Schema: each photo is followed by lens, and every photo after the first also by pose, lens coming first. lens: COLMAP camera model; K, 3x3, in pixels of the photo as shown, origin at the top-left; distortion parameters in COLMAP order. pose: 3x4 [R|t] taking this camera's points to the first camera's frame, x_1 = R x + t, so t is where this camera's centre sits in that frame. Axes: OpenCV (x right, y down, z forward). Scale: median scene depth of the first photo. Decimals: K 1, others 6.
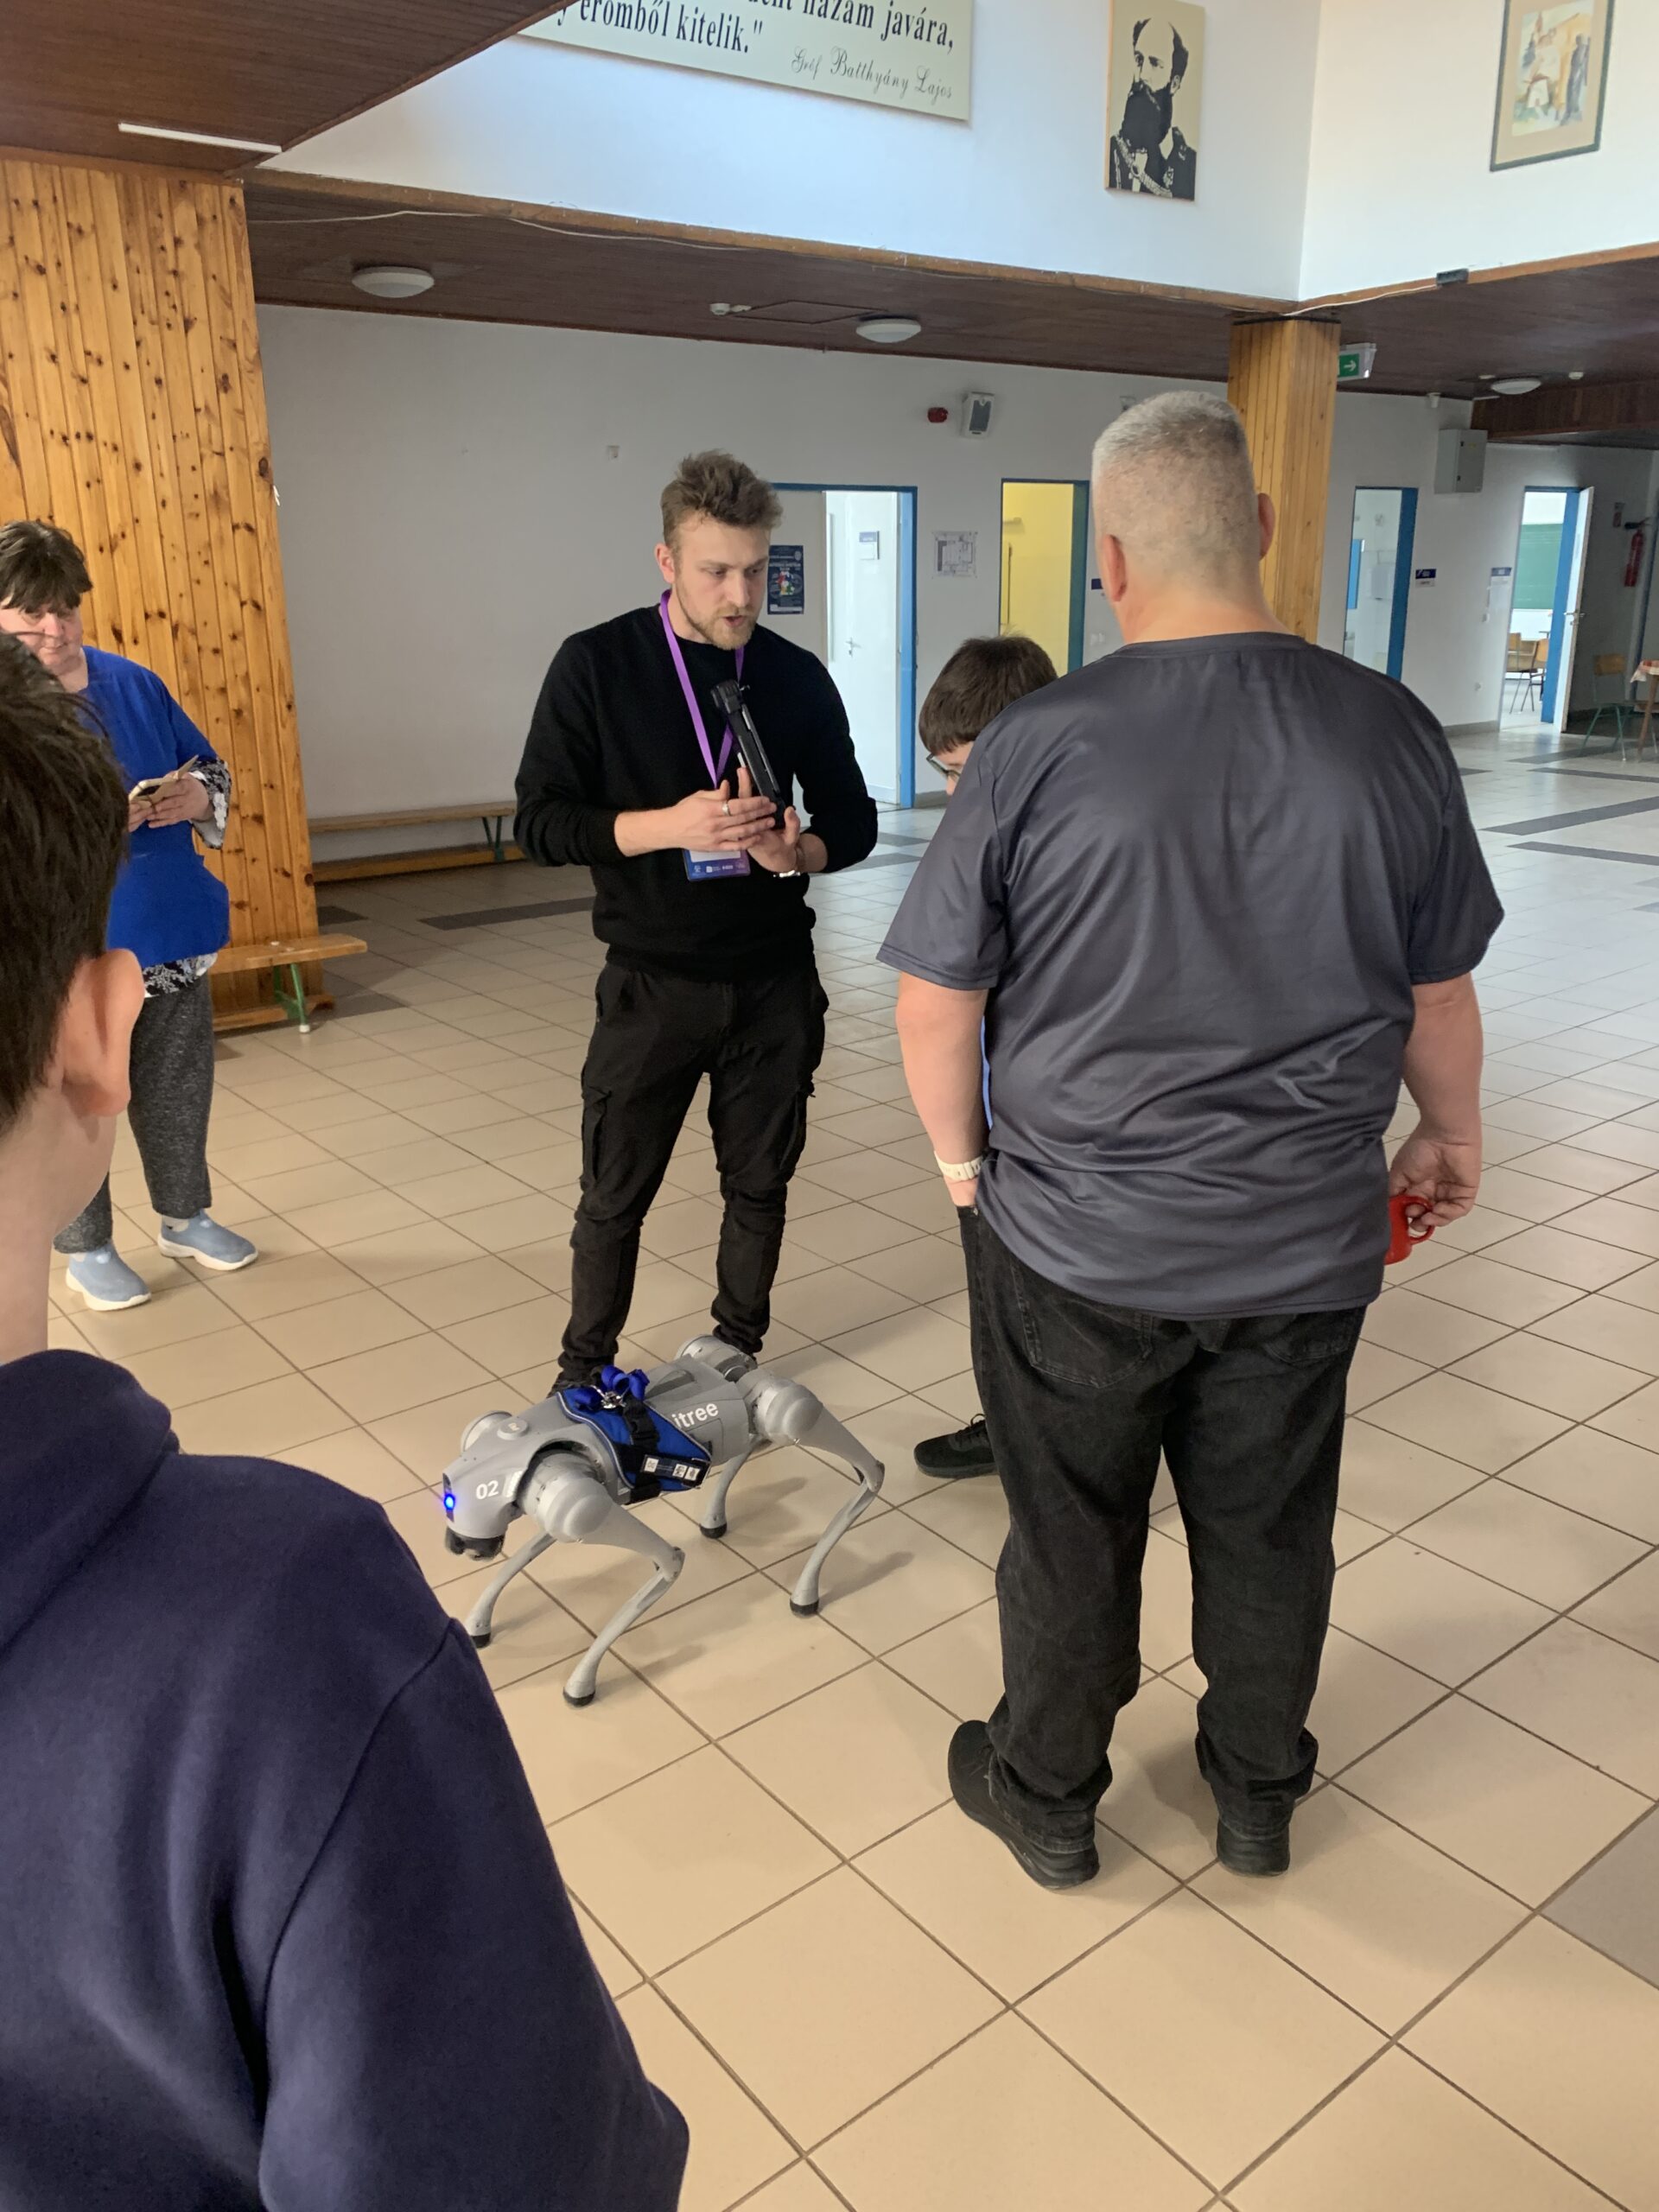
lens RADIAL K [[1687.9, 0, 828.0], [0, 1687.9, 1070.8], [0, 0, 1]] dist [0.061900, -0.066562]
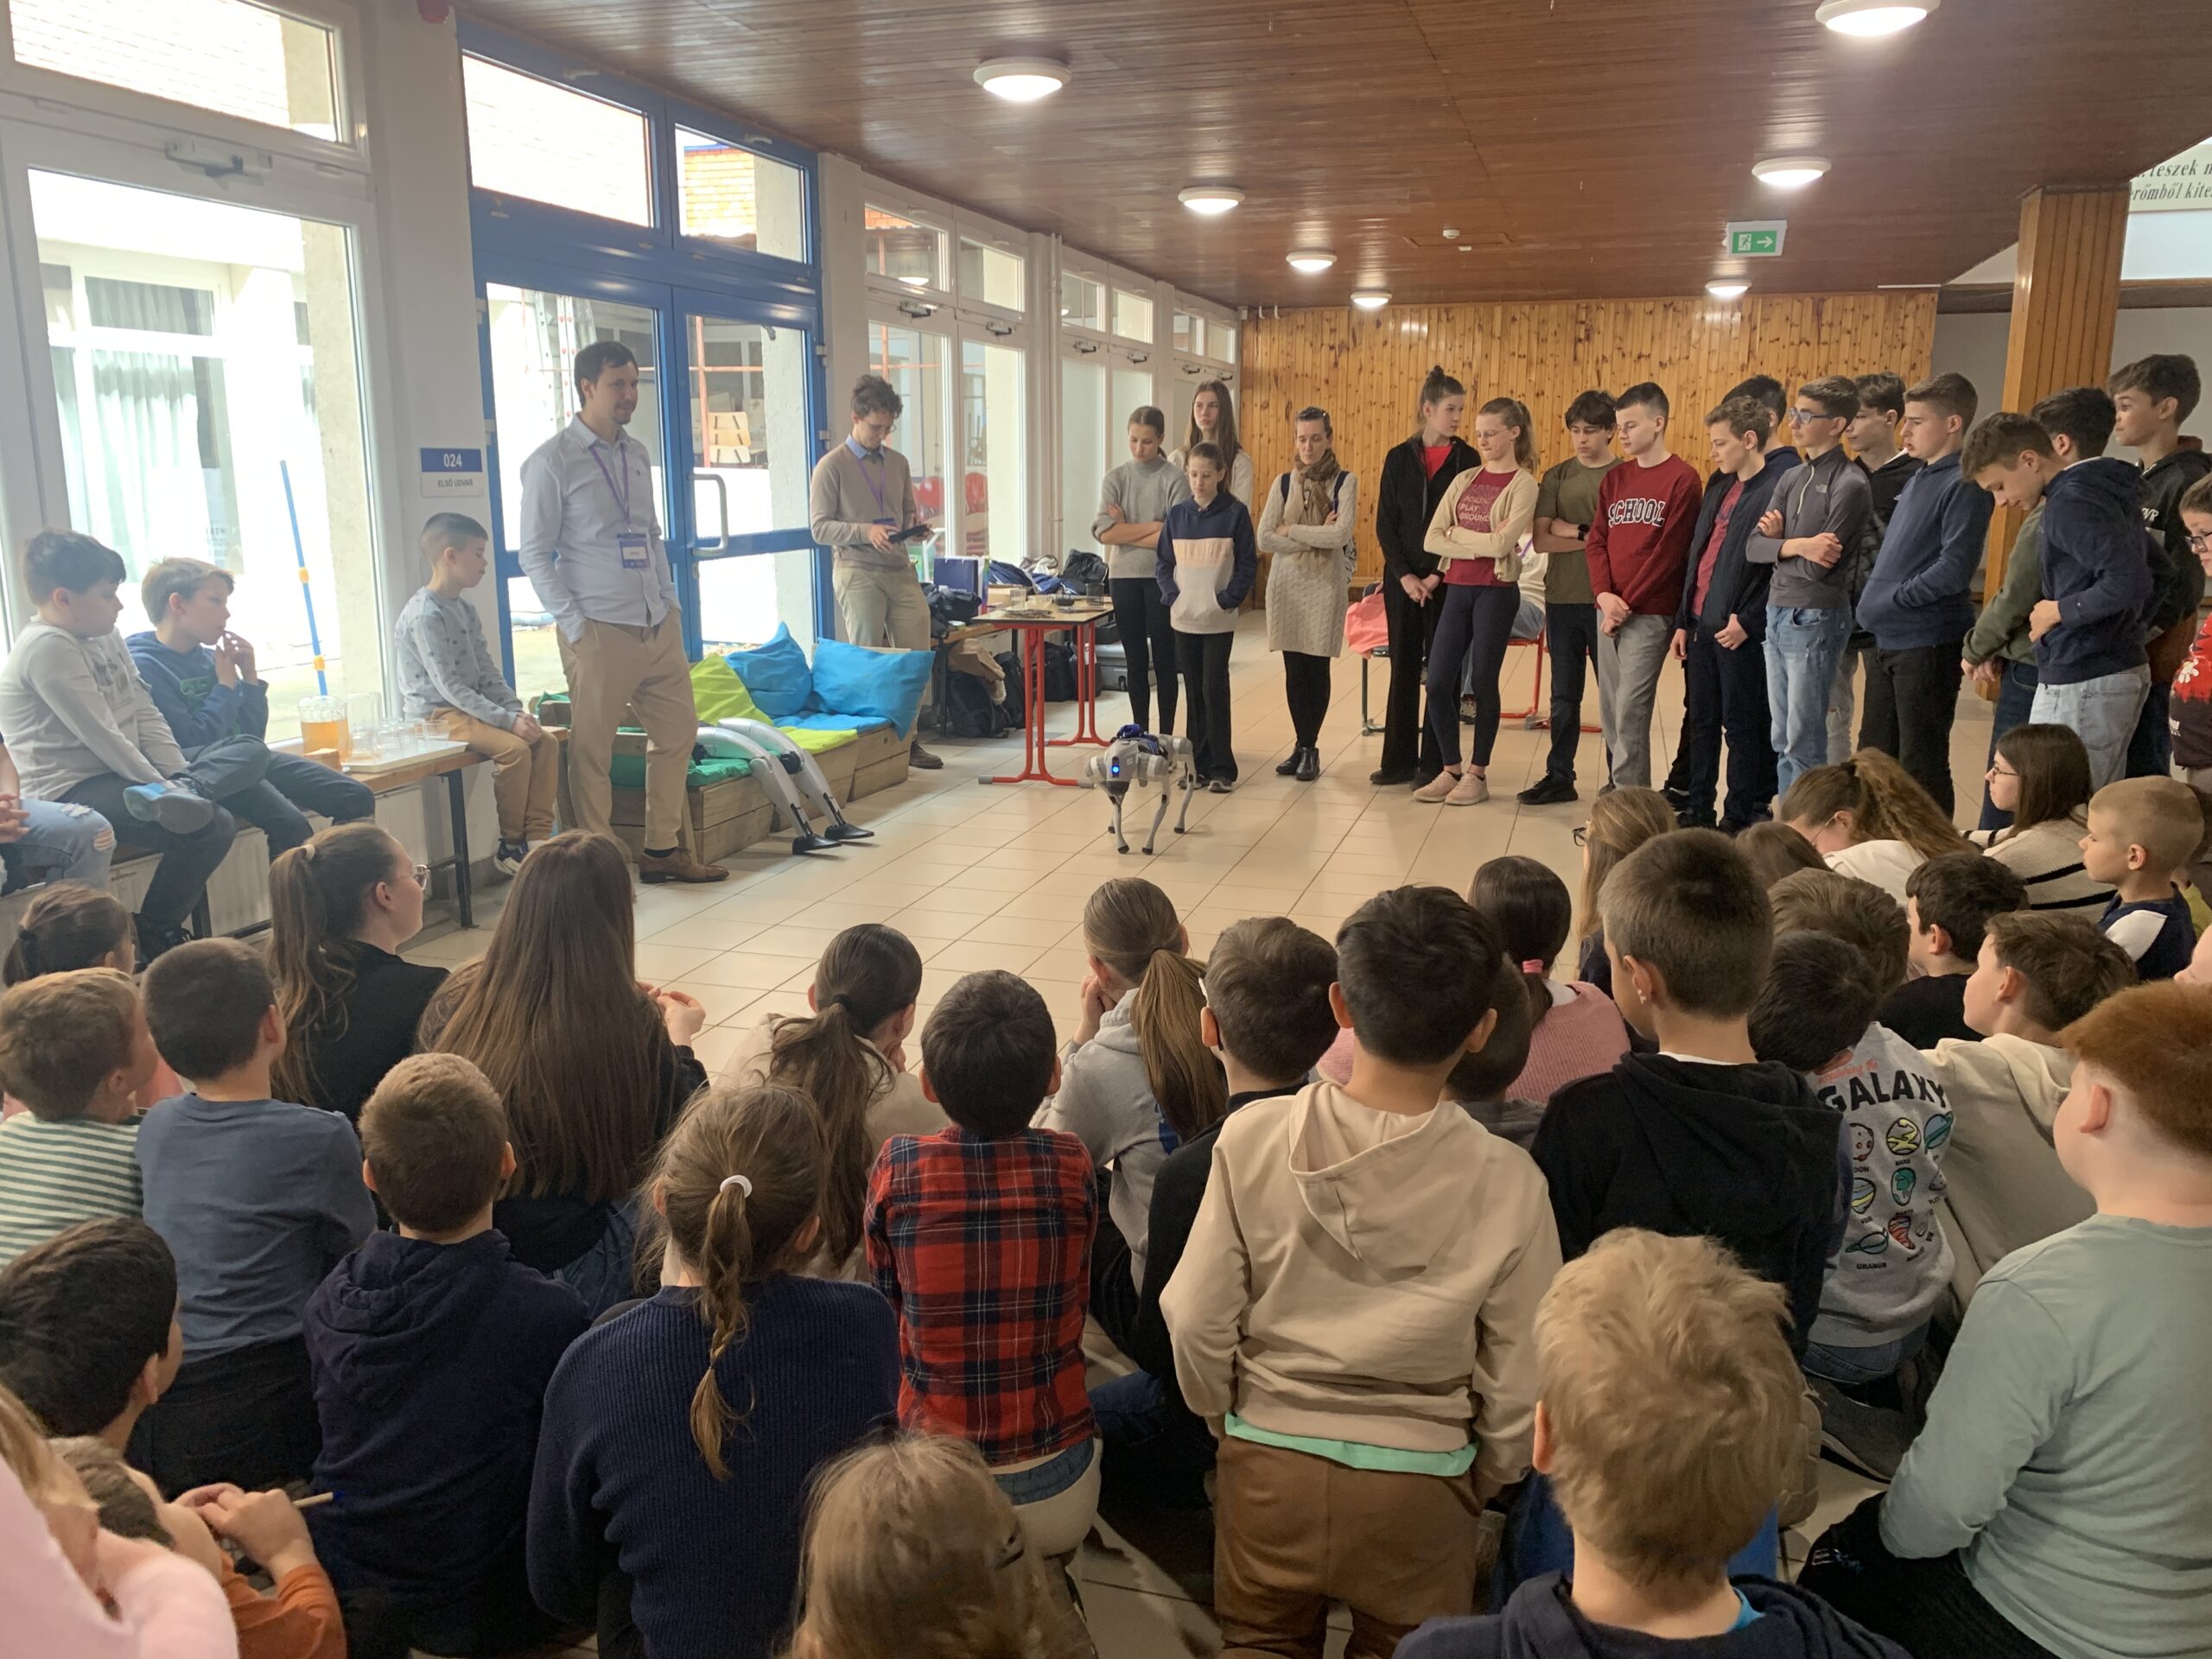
lens RADIAL K [[1713.7, 0, 1095.6], [0, 1713.7, 826.6], [0, 0, 1]] dist [0.043559, -0.051143]
pose [[0.567396, 0.187124, -0.801902, 1.020364], [-0.247155, 0.967637, 0.050920, 0.384532], [0.785478, 0.169303, 0.595282, -1.224685]]
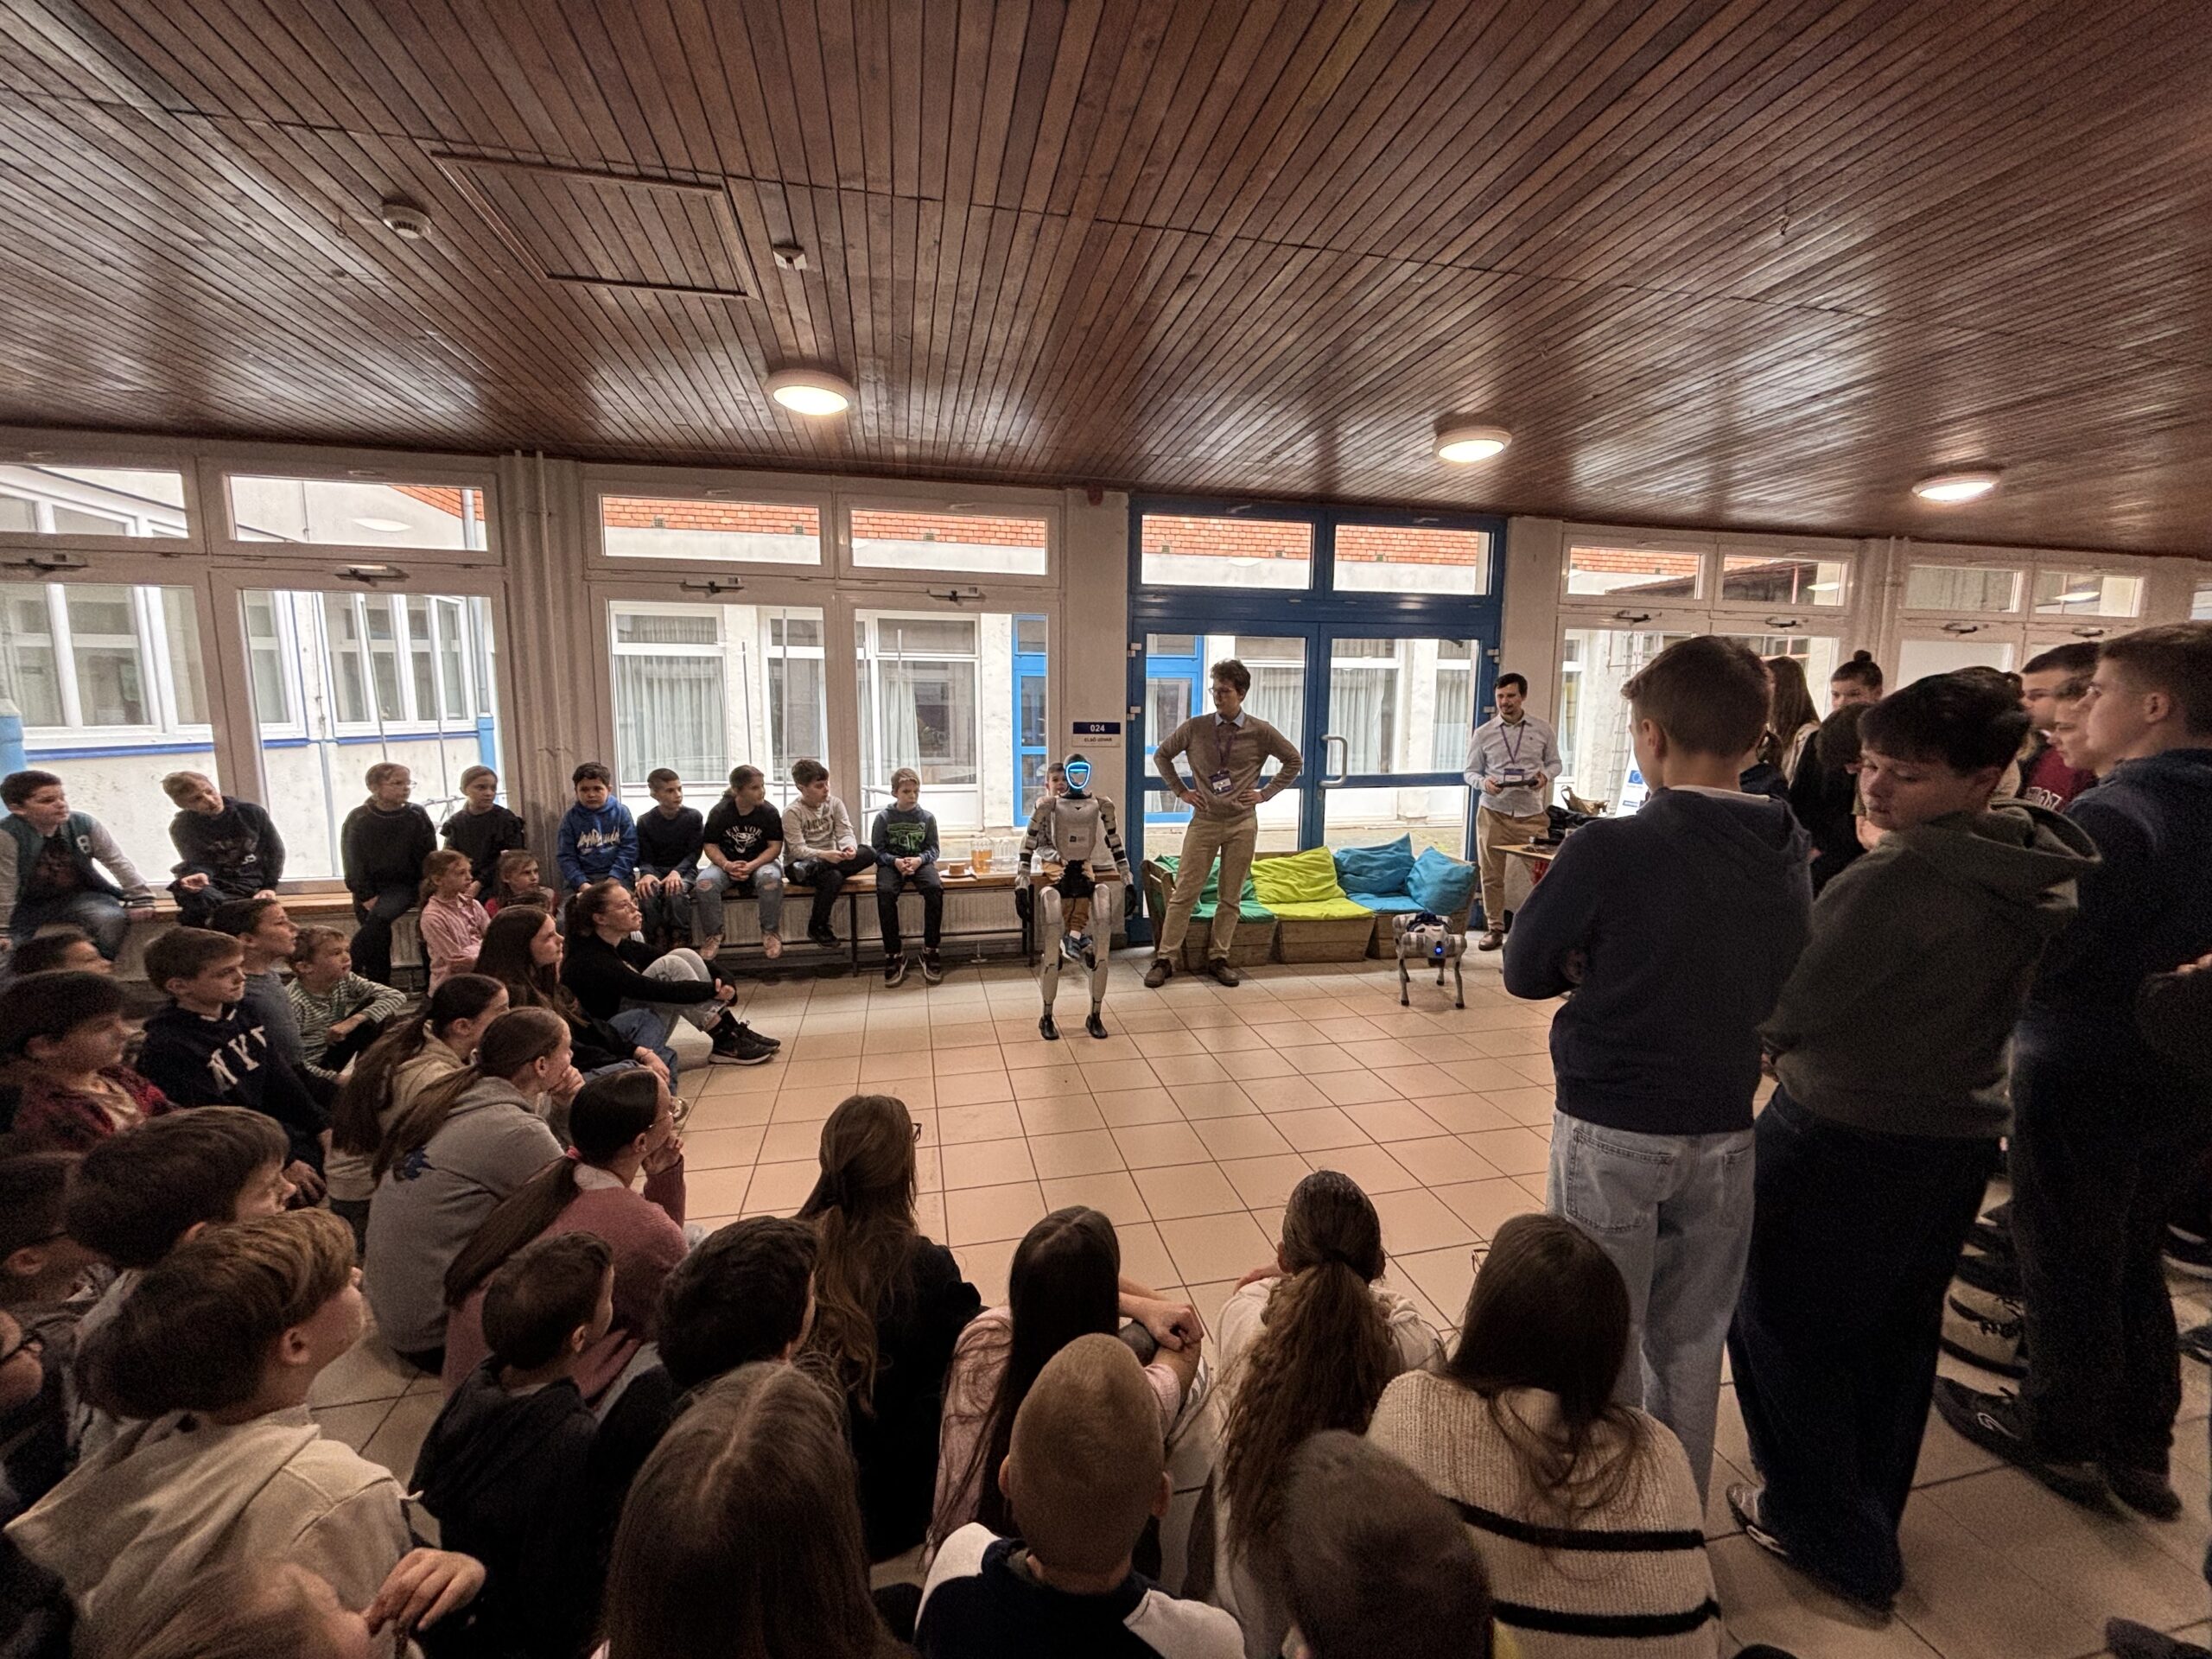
lens RADIAL K [[896.0, 0, 1107.9], [0, 896.0, 832.7], [0, 0, 1]] dist [0.002776, 0.000734]
pose [[-0.437407, 0.131765, -0.889558, 0.875581], [-0.257100, 0.929593, 0.264114, 0.193921], [0.861728, 0.344230, -0.372734, -0.628851]]
